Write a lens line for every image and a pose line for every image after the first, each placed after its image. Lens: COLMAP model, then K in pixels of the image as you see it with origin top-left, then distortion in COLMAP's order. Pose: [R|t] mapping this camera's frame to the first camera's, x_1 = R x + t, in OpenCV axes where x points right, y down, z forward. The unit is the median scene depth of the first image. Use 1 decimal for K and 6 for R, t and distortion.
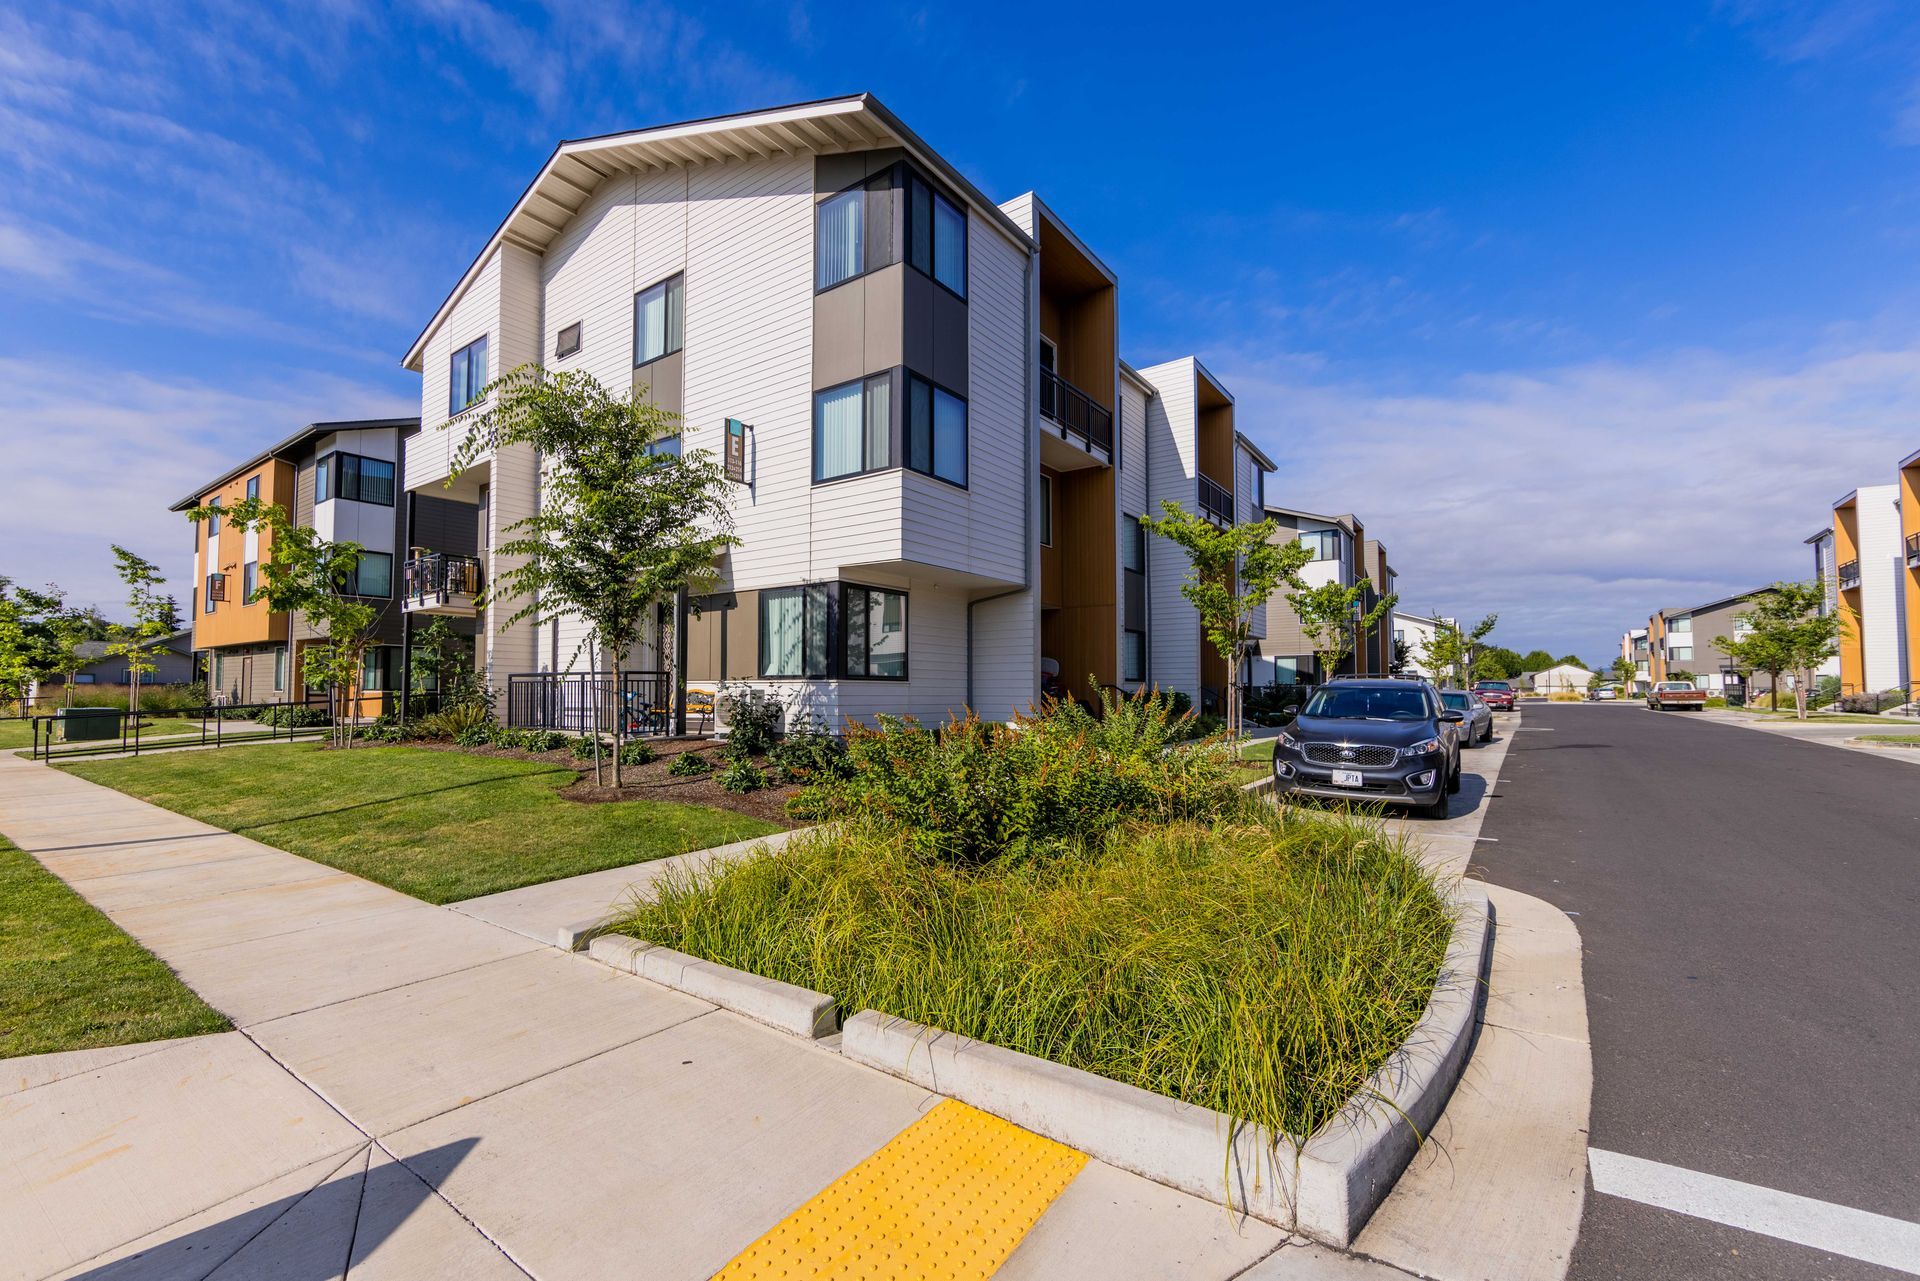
lens RADIAL K [[817.7, 0, 890.8], [0, 817.7, 659.3], [0, 0, 1]] dist [-0.003647, 0.000469]
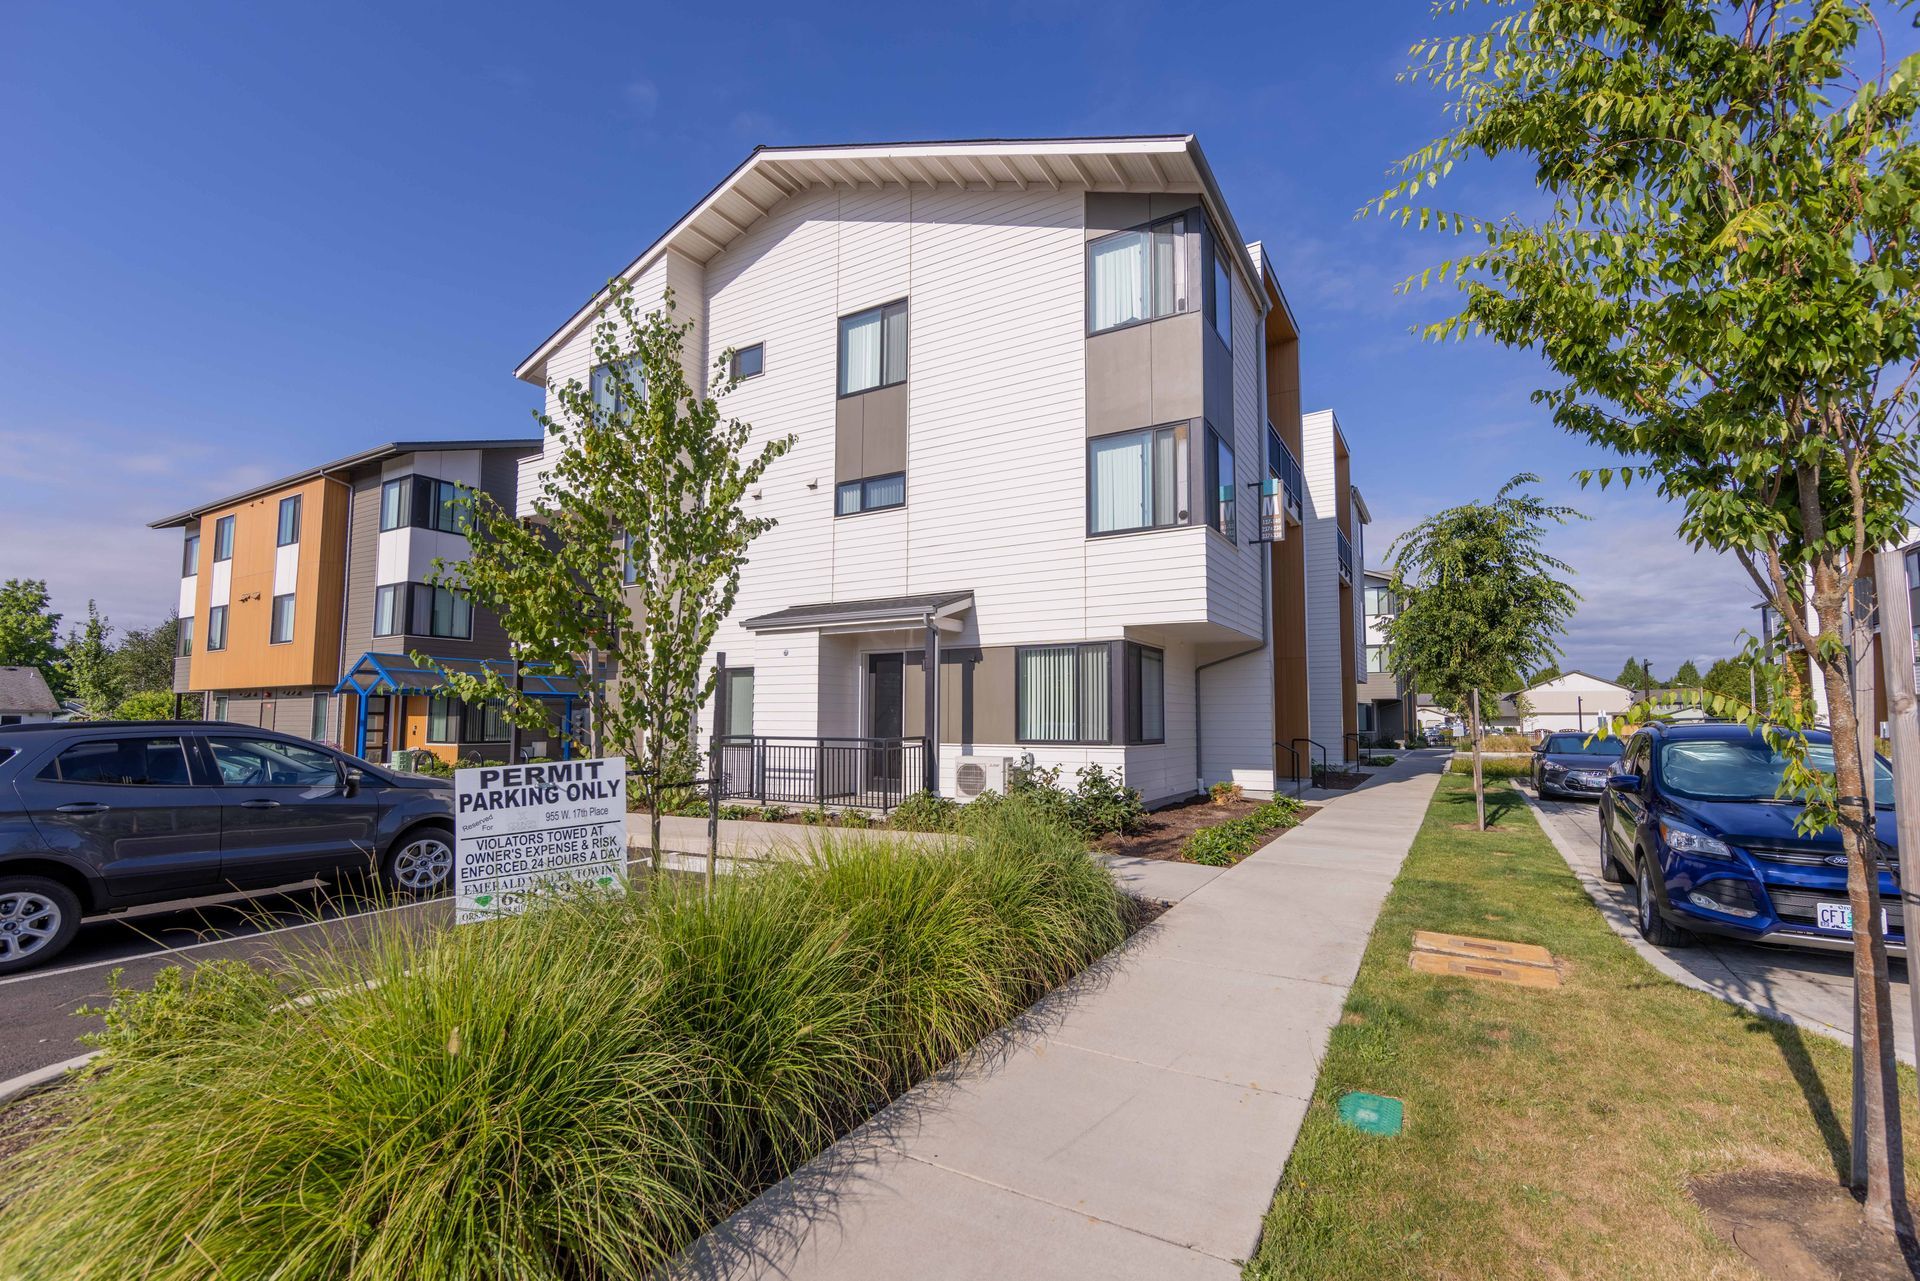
lens RADIAL K [[817.7, 0, 984.2], [0, 817.7, 667.7], [0, 0, 1]] dist [-0.003647, 0.000469]
pose [[0.986782, 0.005122, 0.161972, -0.336820], [-0.001108, 0.999690, -0.024861, -0.036663], [-0.162049, 0.024353, 0.986482, 0.089091]]
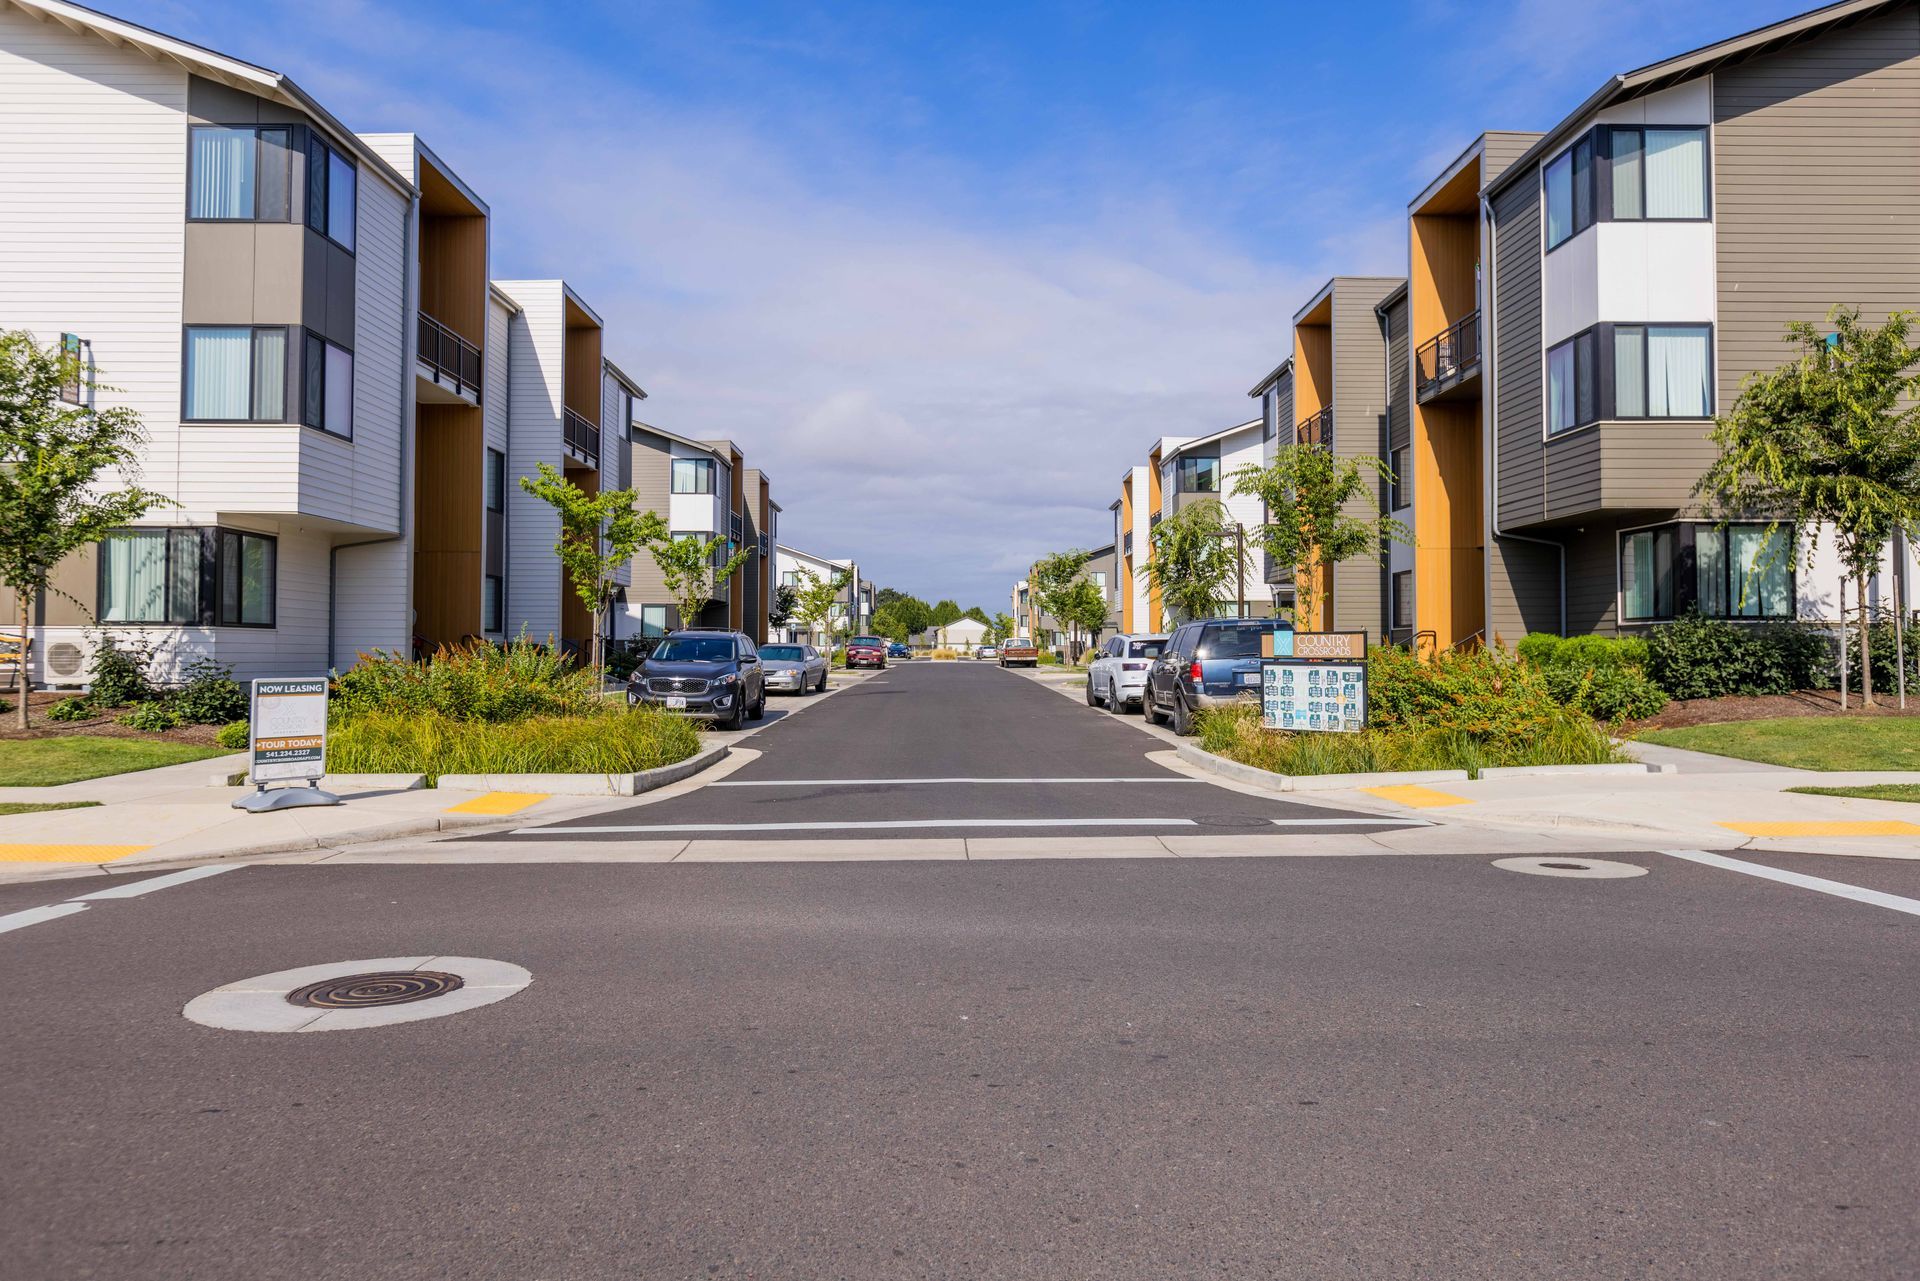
lens RADIAL K [[1382.2, 0, 994.1], [0, 1382.2, 620.0], [0, 0, 1]] dist [0.000898, -0.000324]
pose [[0.775742, 0.015881, 0.630850, -0.346486], [-0.026425, 0.999624, 0.007331, -0.017960], [-0.630496, -0.022357, 0.775870, -0.793043]]
